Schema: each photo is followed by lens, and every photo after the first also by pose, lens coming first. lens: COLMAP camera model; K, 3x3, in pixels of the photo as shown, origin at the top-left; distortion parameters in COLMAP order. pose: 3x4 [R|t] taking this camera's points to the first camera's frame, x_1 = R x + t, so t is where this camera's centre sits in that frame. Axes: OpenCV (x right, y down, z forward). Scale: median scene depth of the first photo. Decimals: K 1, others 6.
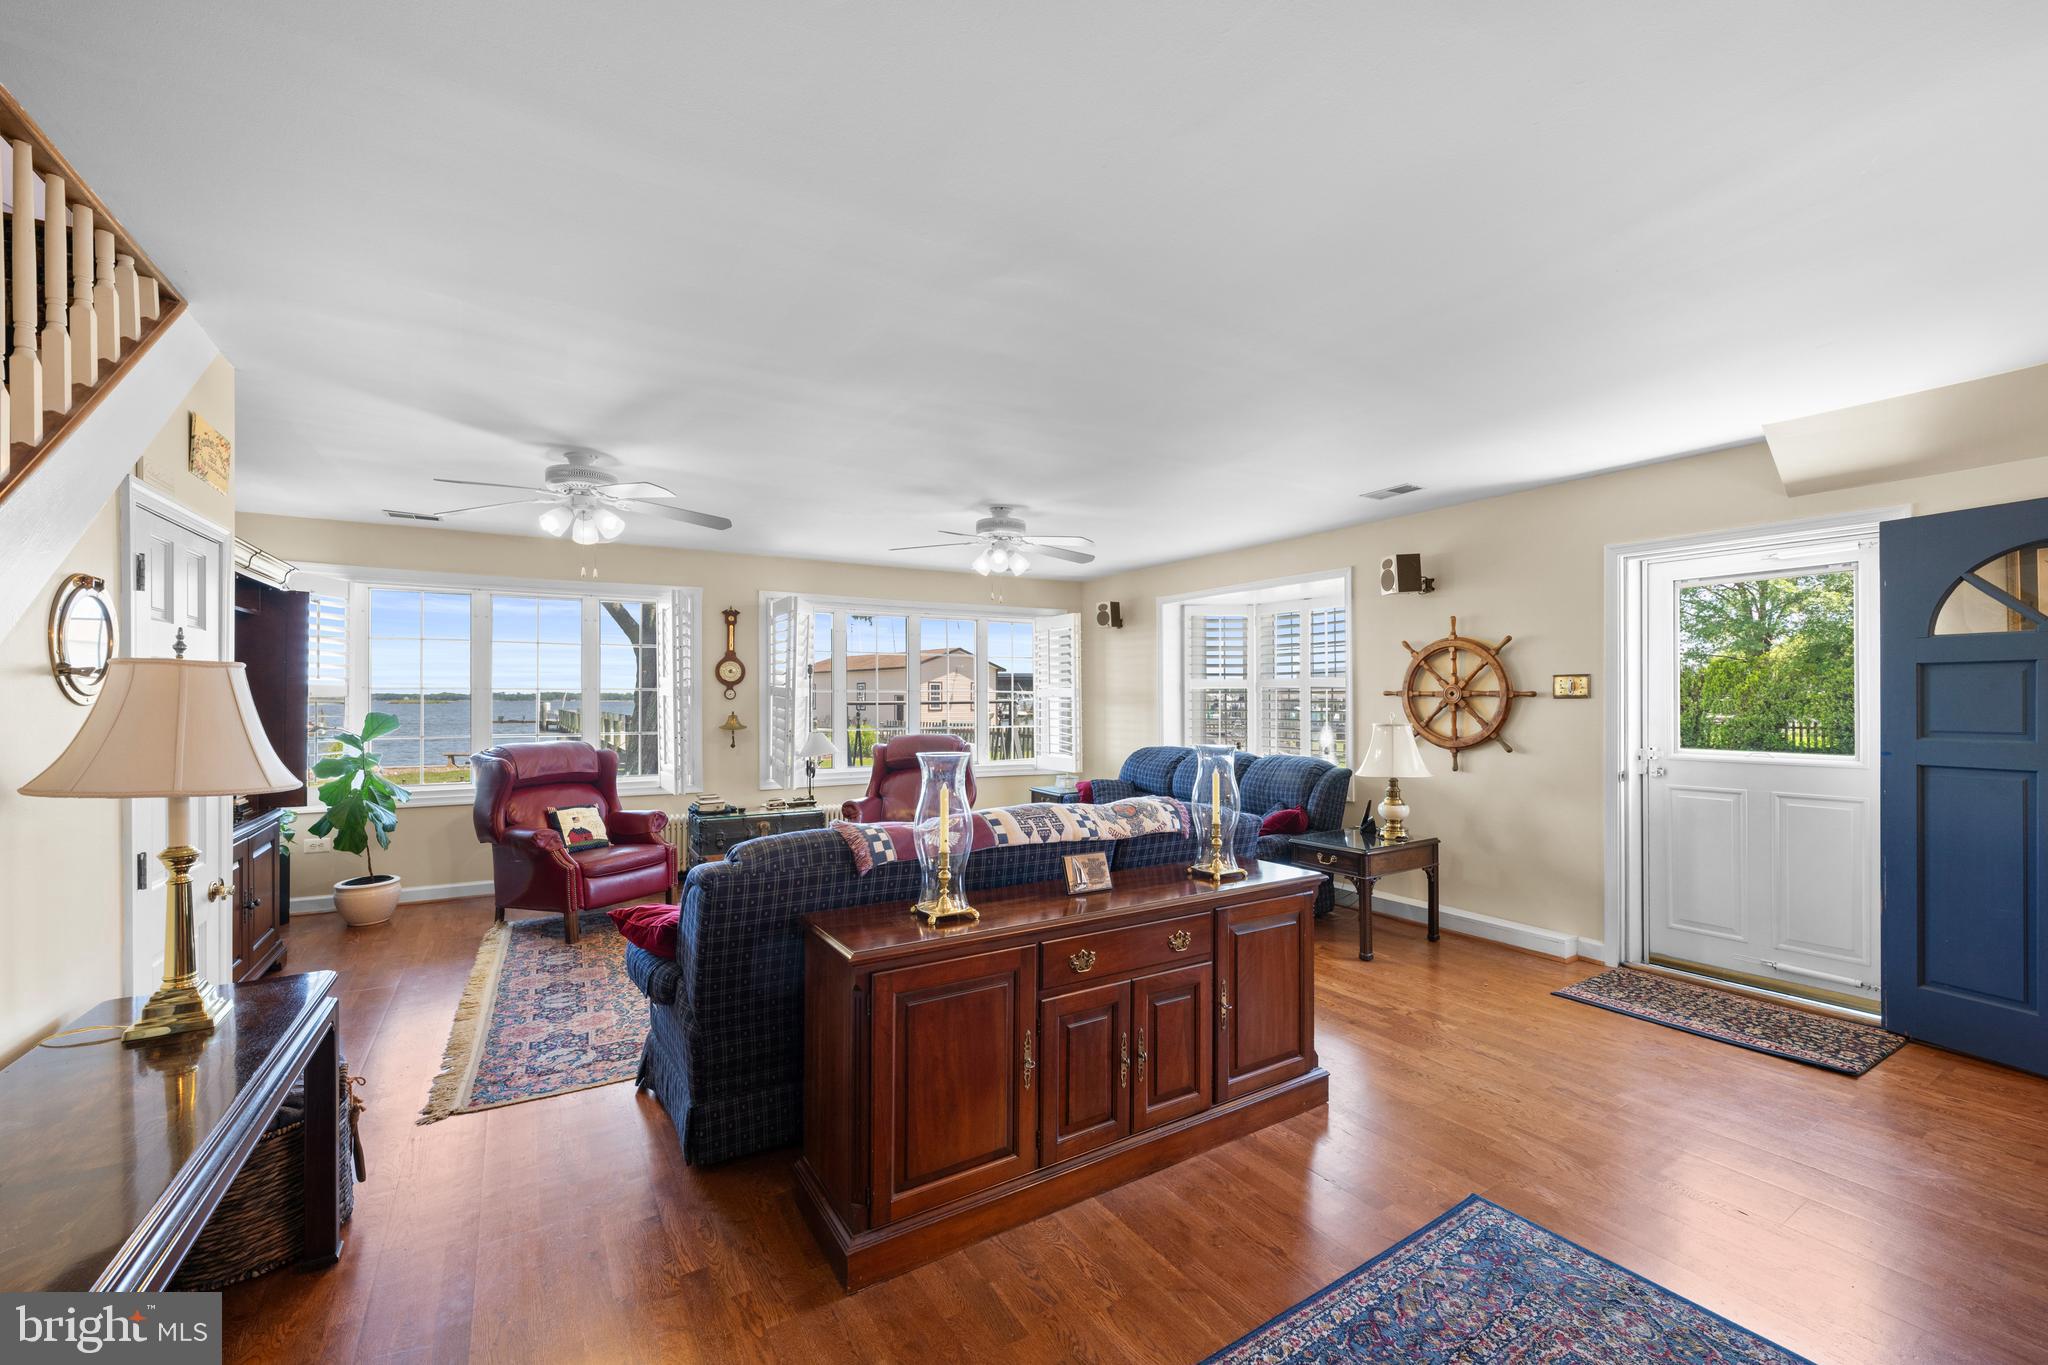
lens RADIAL K [[814.1, 0, 1020.9], [0, 814.1, 703.4], [0, 0, 1]] dist [-0.000762, 0.001129]
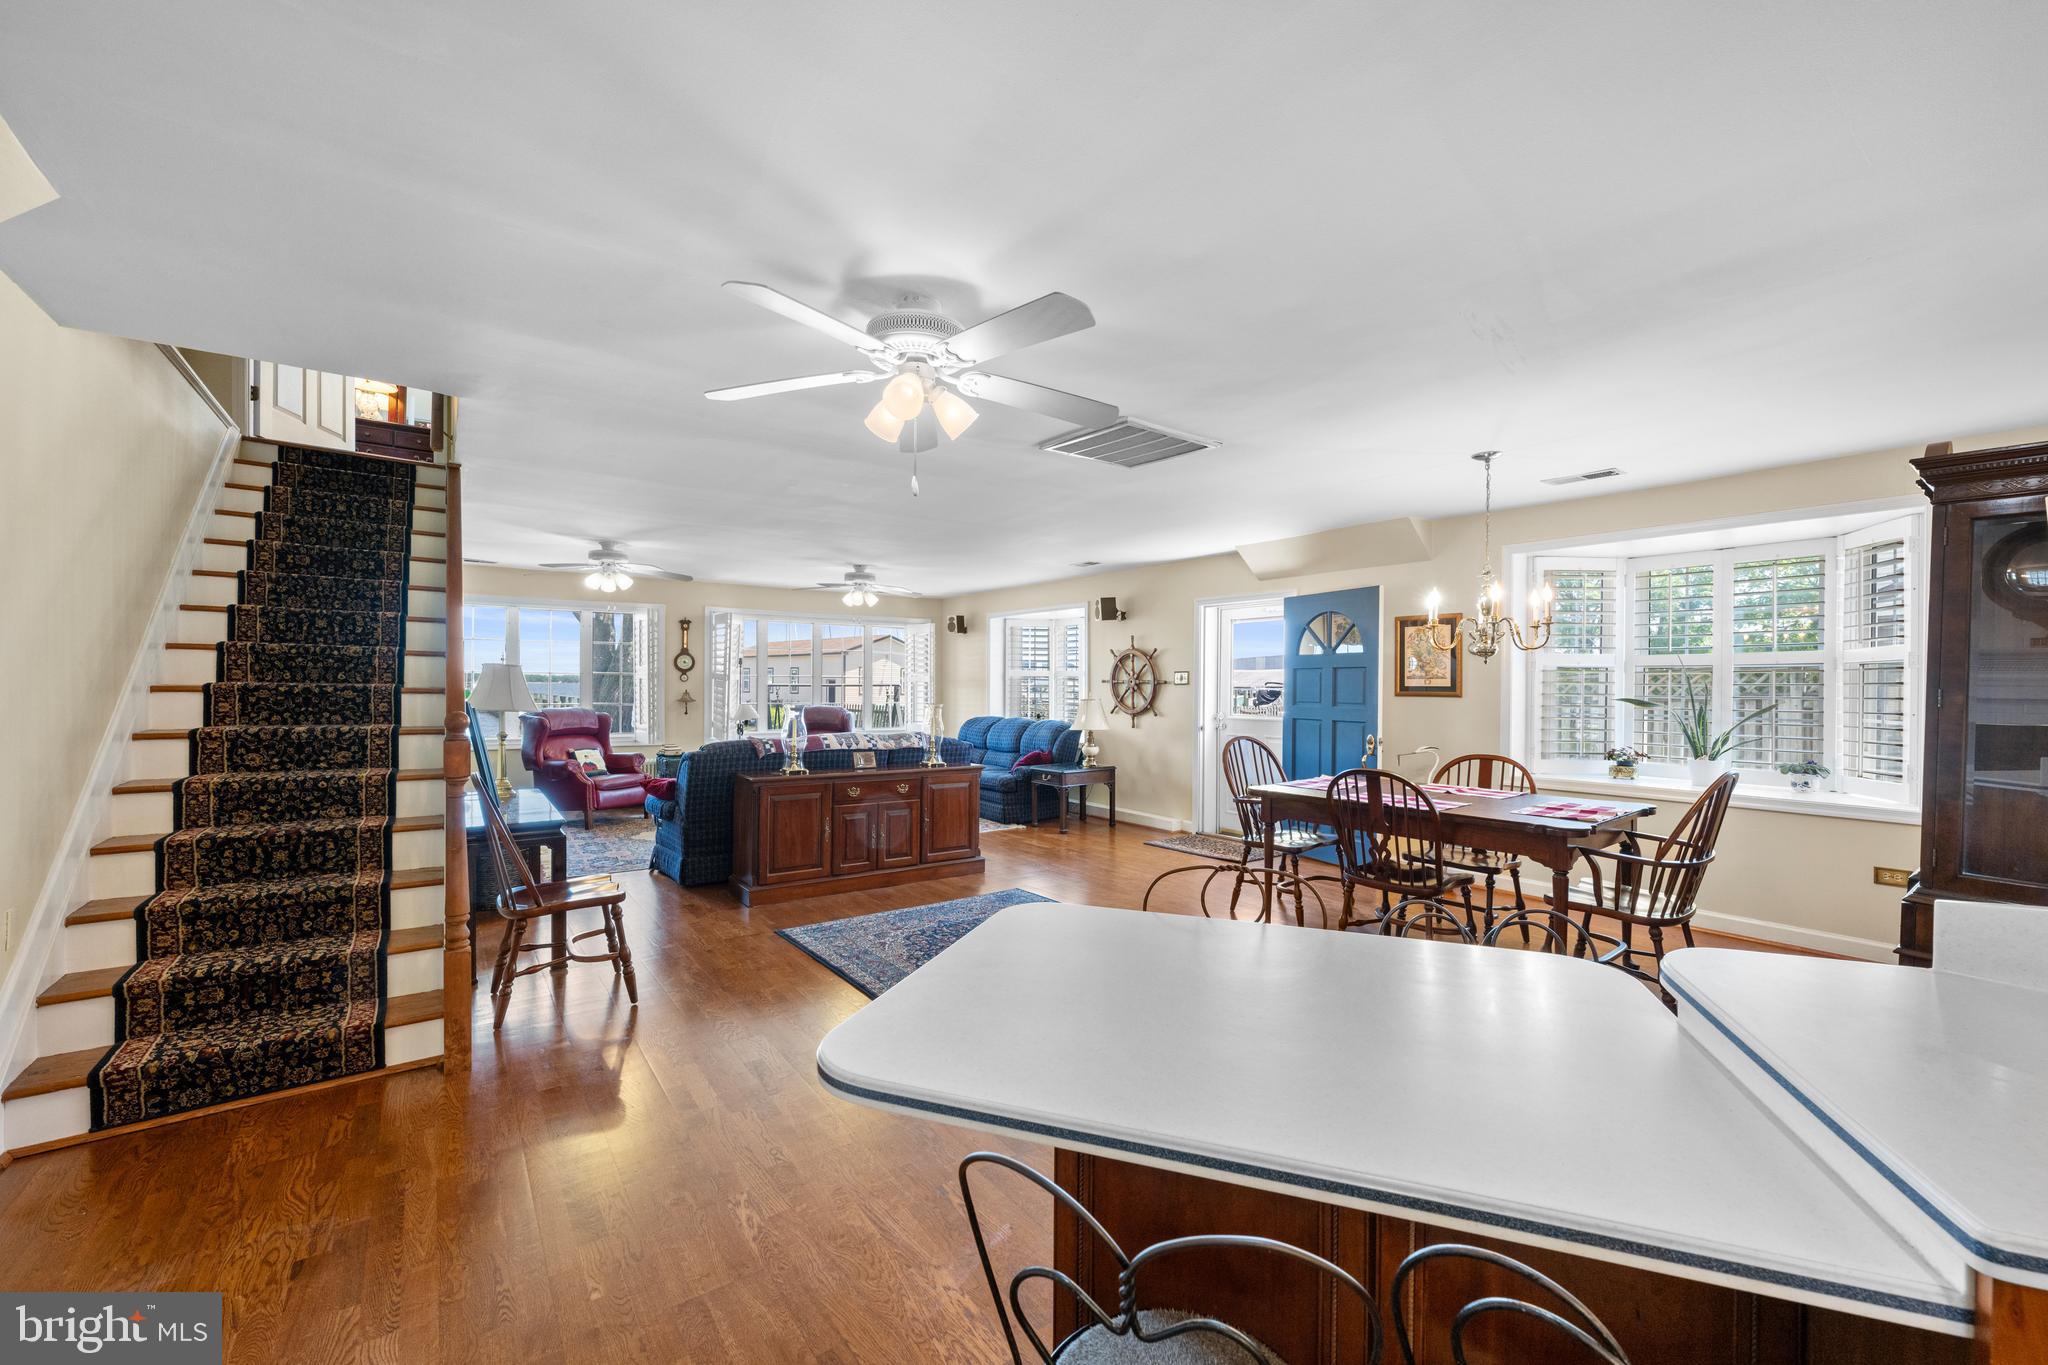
lens RADIAL K [[814.1, 0, 1017.6], [0, 814.1, 687.5], [0, 0, 1]] dist [-0.000762, 0.001129]
pose [[0.997426, 0.008367, 0.071215, 0.199805], [-0.008180, 0.999962, -0.002906, 0.007290], [-0.071236, 0.002316, 0.997457, -0.735066]]
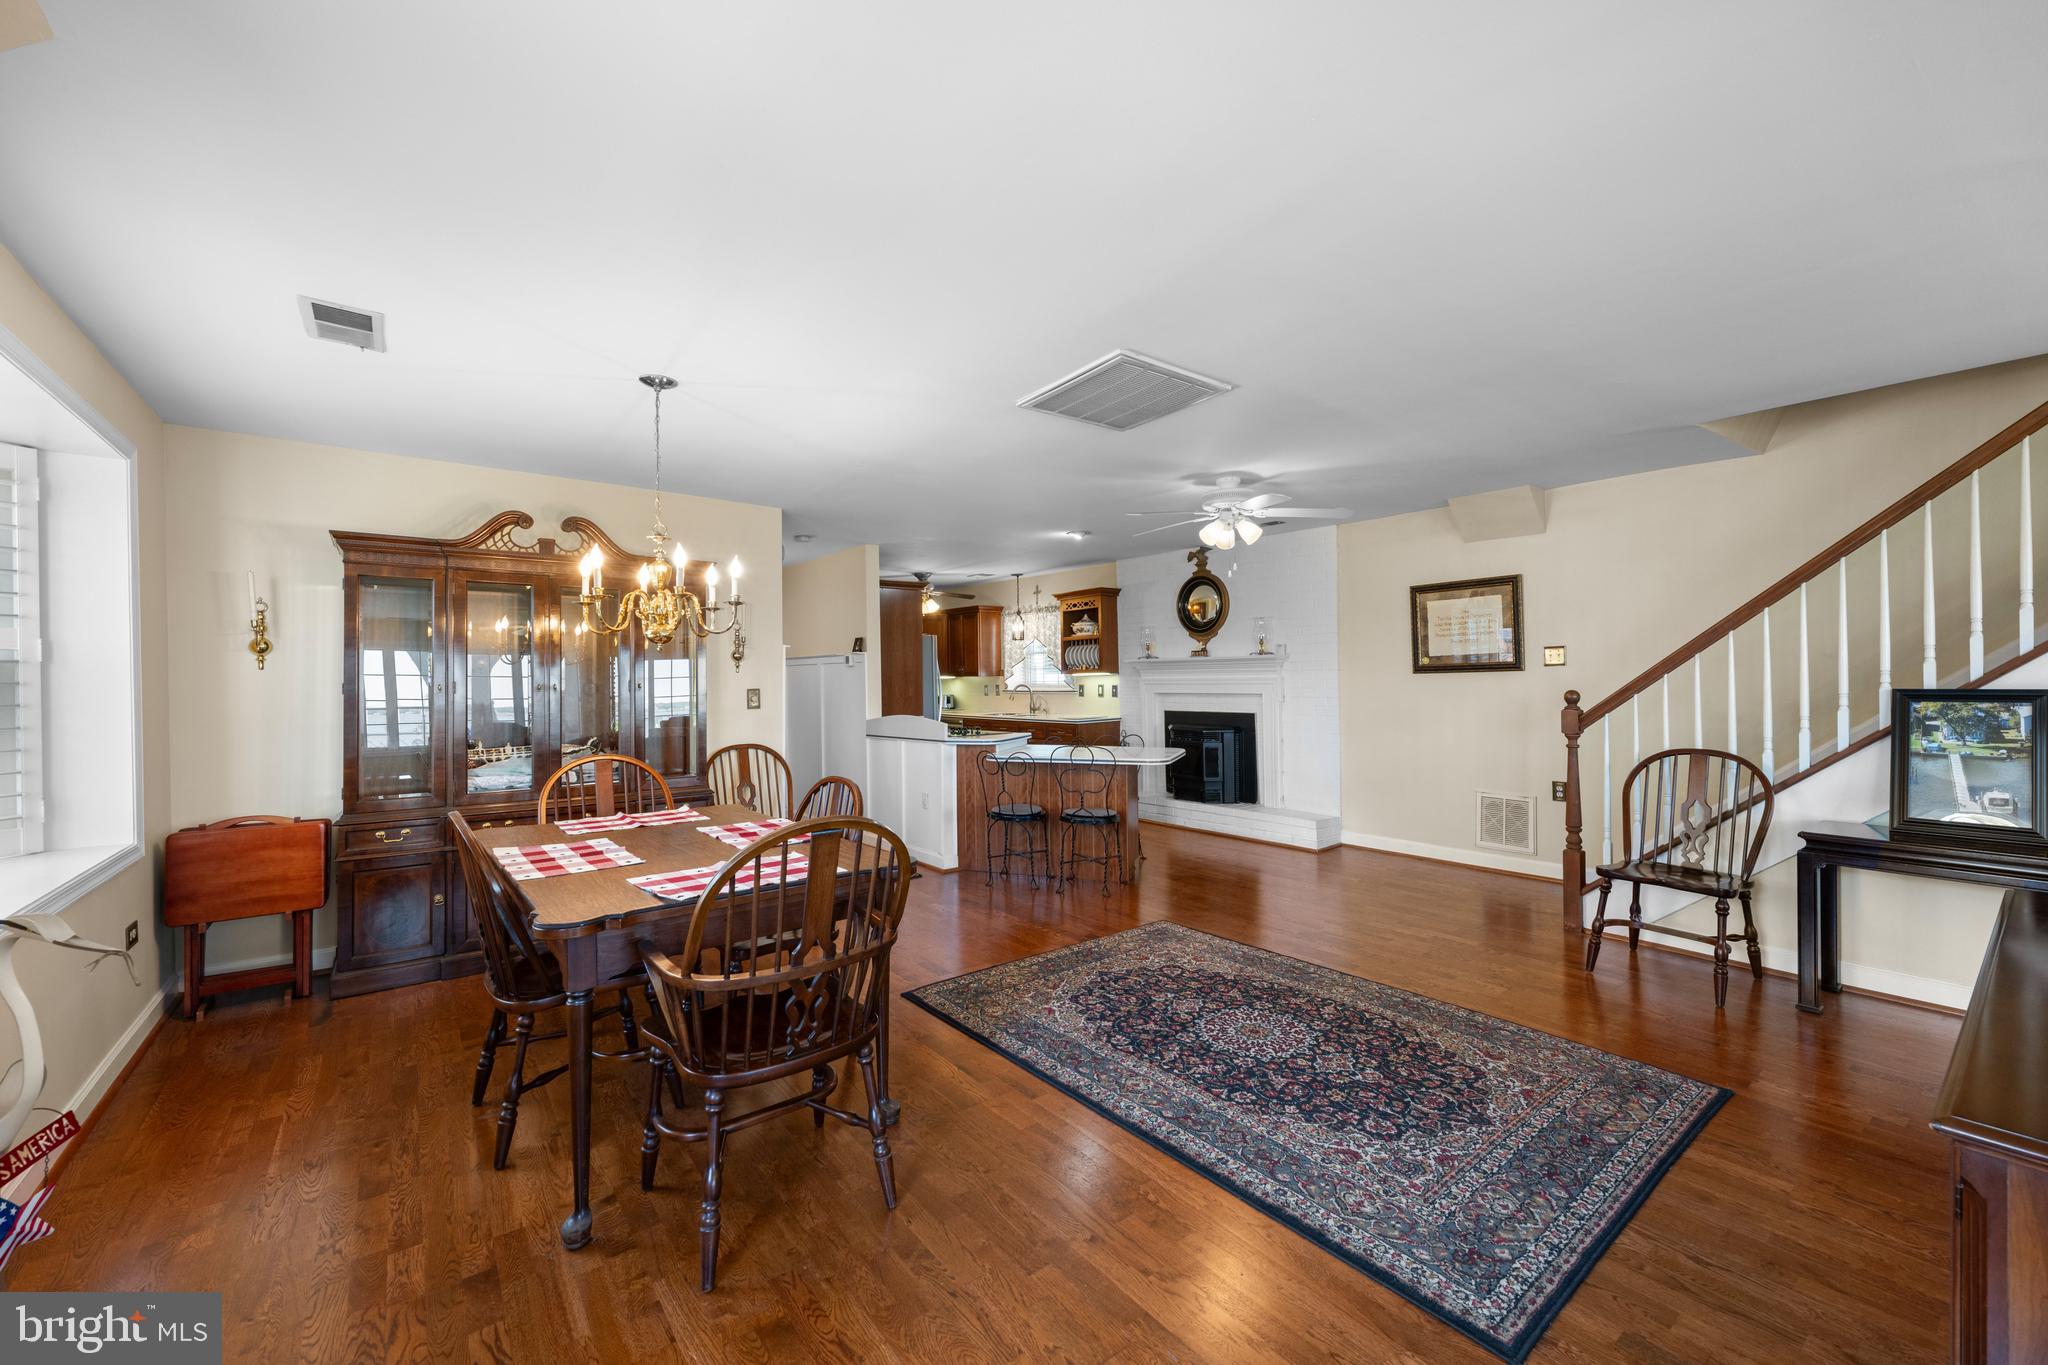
lens RADIAL K [[814.1, 0, 1014.0], [0, 814.1, 677.0], [0, 0, 1]] dist [-0.000762, 0.001129]
pose [[-0.996600, 0.017131, -0.080586, 0.545516], [0.016392, 0.999817, 0.009821, -0.008415], [0.080739, 0.008467, -0.996699, 0.873312]]
